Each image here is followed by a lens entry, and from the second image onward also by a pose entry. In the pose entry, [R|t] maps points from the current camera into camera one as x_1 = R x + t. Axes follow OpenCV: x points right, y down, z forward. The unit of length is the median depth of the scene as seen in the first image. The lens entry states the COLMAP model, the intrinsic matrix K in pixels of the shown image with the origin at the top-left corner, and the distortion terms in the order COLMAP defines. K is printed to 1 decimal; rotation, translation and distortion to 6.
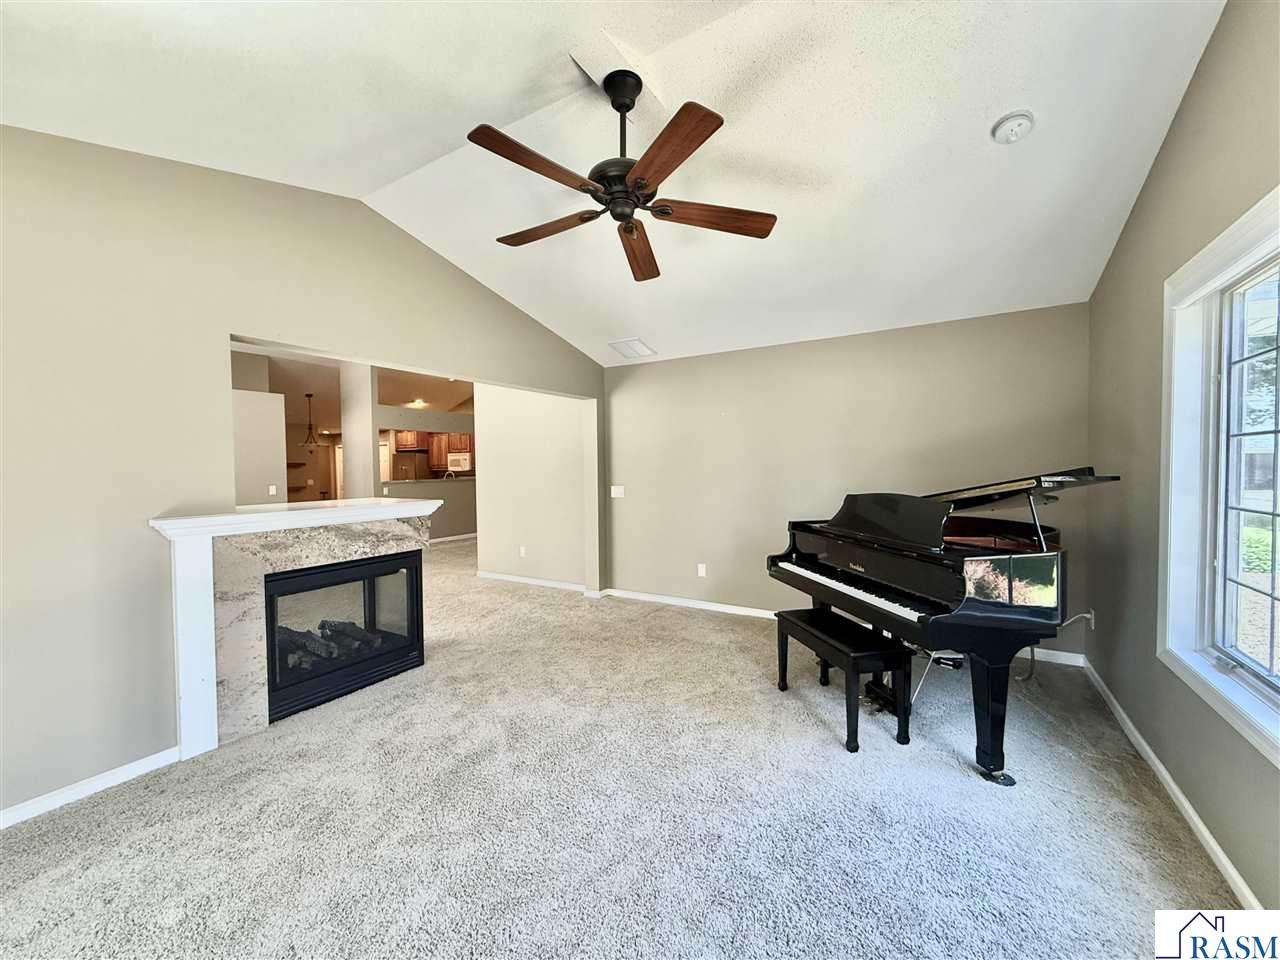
lens RADIAL K [[510.0, 0, 638.0], [0, 510.0, 480.1], [0, 0, 1]] dist [-0.003707, 0.000067]
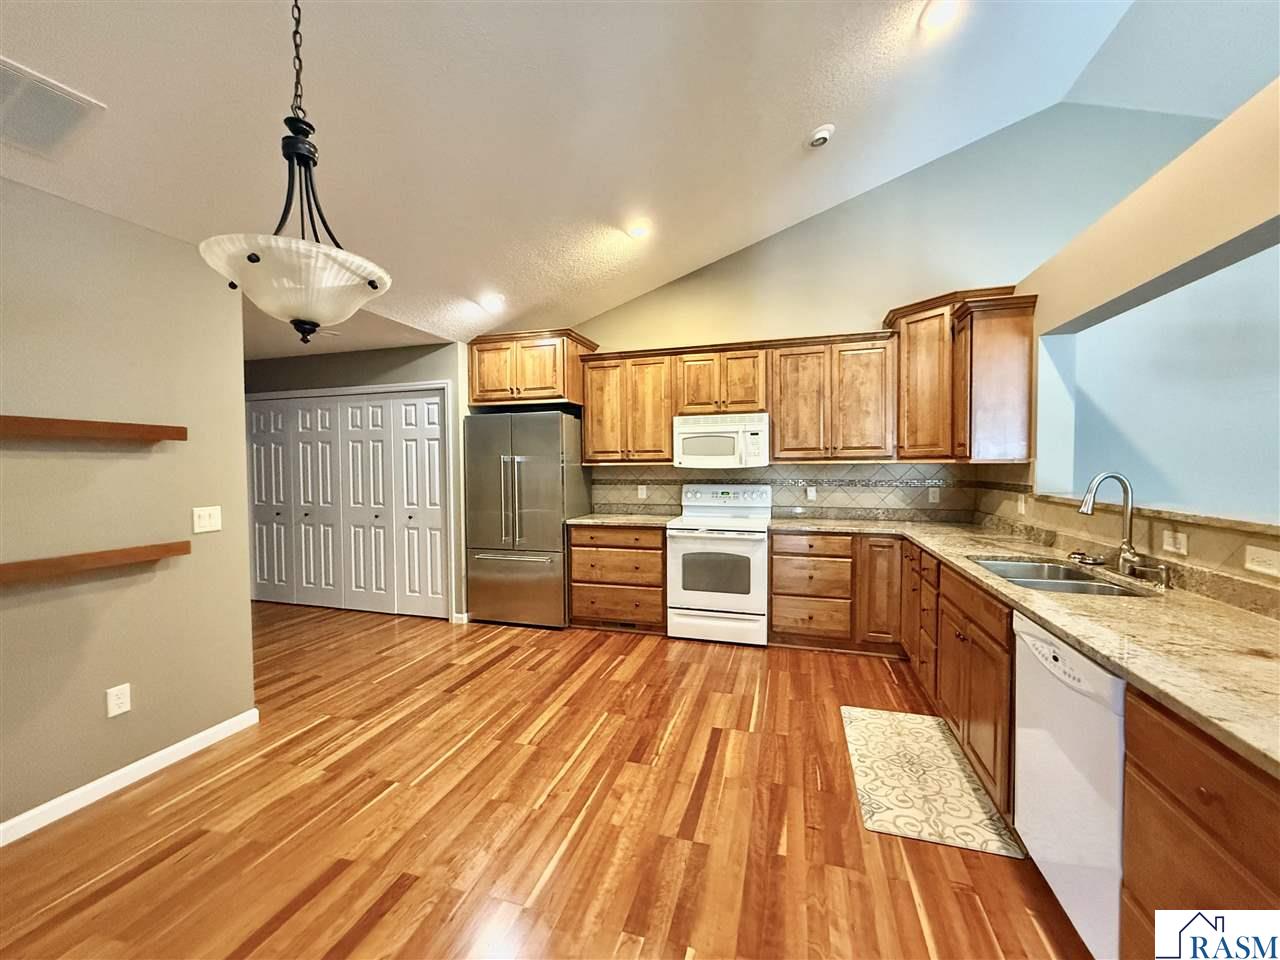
lens RADIAL K [[510.0, 0, 640.7], [0, 510.0, 480.5], [0, 0, 1]] dist [-0.003707, 0.000067]
pose [[0.965226, -0.000081, 0.261415, -0.482246], [0.000762, 0.999997, -0.002503, -0.009193], [-0.261414, 0.002615, 0.965223, 0.680423]]
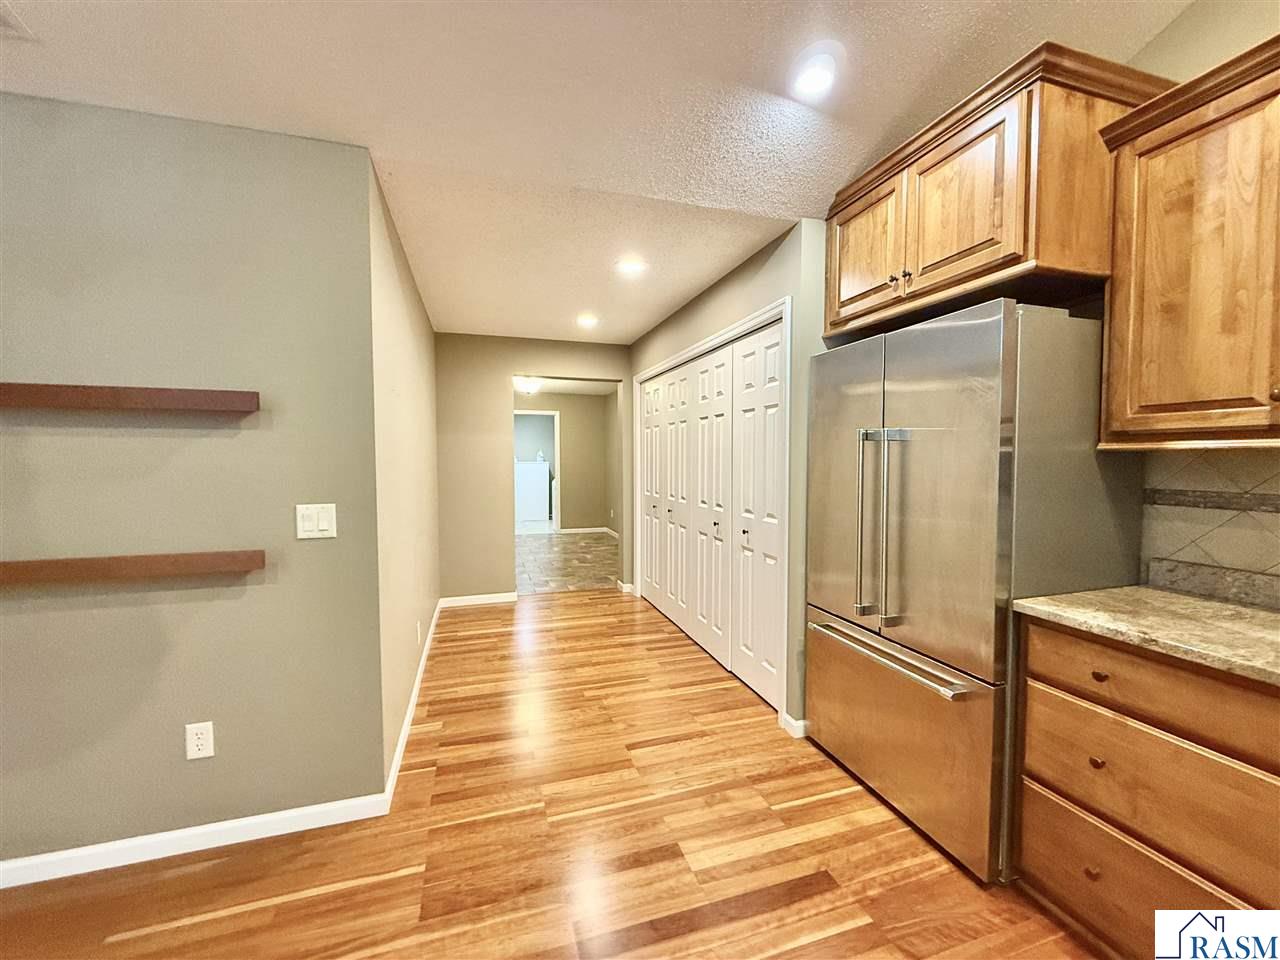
lens RADIAL K [[510.0, 0, 636.9], [0, 510.0, 479.1], [0, 0, 1]] dist [-0.003707, 0.000067]
pose [[0.755371, 0.042486, -0.653918, -0.431407], [-0.029849, 0.999091, 0.030432, -0.013654], [0.654617, -0.003468, 0.755953, 0.867998]]
